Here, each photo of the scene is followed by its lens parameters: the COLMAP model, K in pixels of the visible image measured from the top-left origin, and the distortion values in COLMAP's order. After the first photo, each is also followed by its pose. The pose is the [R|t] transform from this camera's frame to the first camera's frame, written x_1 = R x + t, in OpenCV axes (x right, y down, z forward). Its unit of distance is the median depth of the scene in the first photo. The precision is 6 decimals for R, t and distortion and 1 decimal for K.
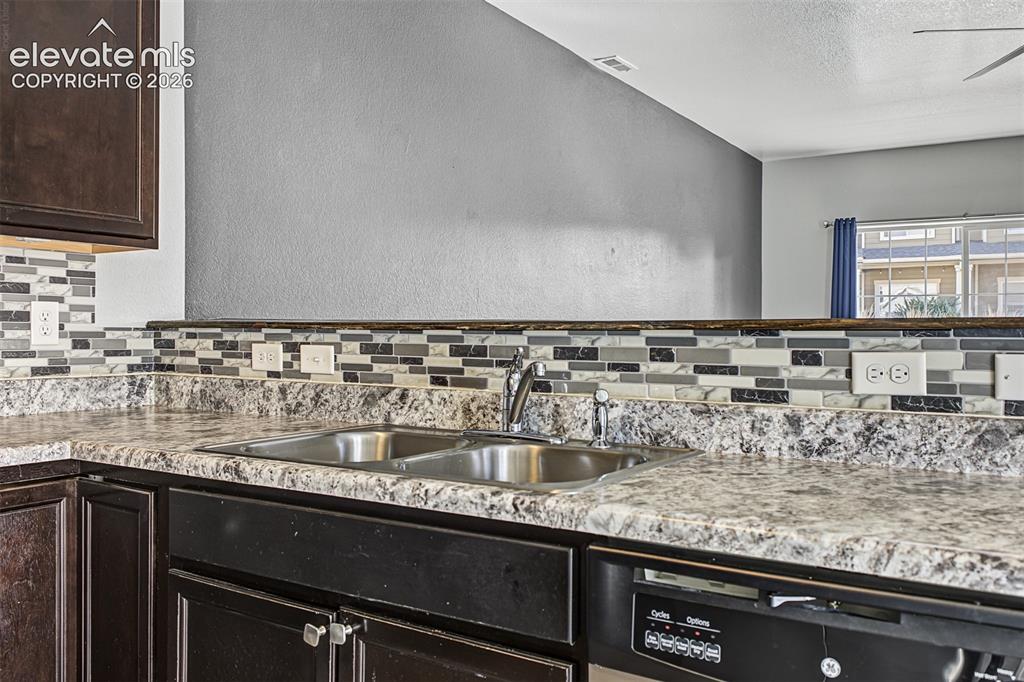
lens RADIAL K [[860.1, 0, 512.0], [0, 860.1, 341.0], [0, 0, 1]] dist [0.009750, 0.005429]
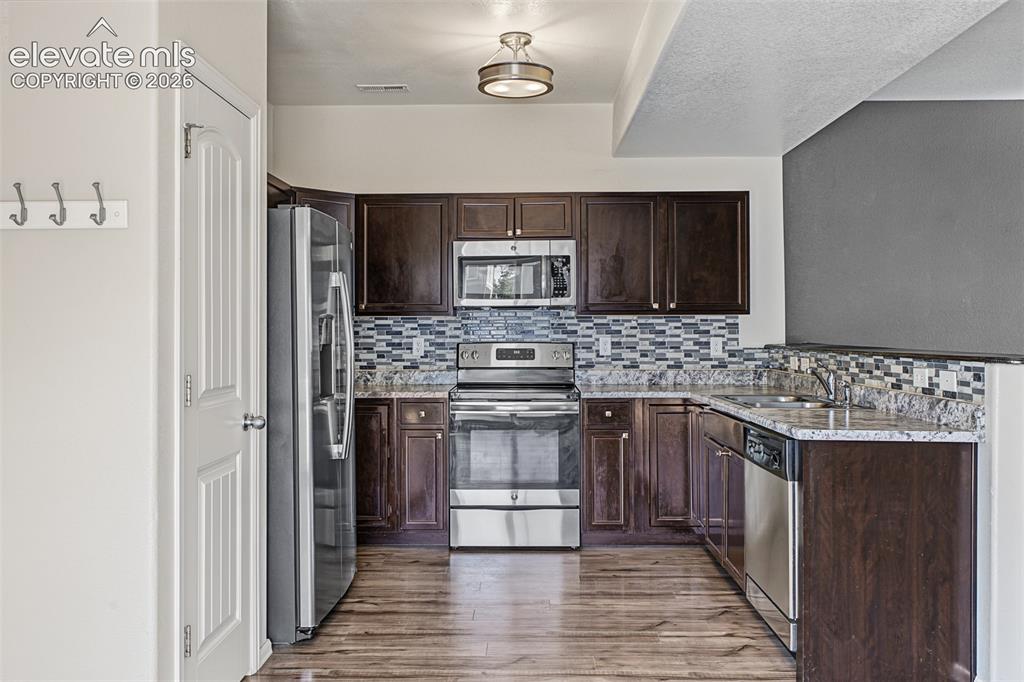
lens RADIAL K [[860.1, 0, 512.0], [0, 860.1, 341.0], [0, 0, 1]] dist [0.009750, 0.005429]
pose [[0.525516, 0.004078, -0.850774, 1.153577], [-0.003295, 0.999991, 0.002758, -0.039310], [0.850777, 0.001354, 0.525525, -0.703638]]
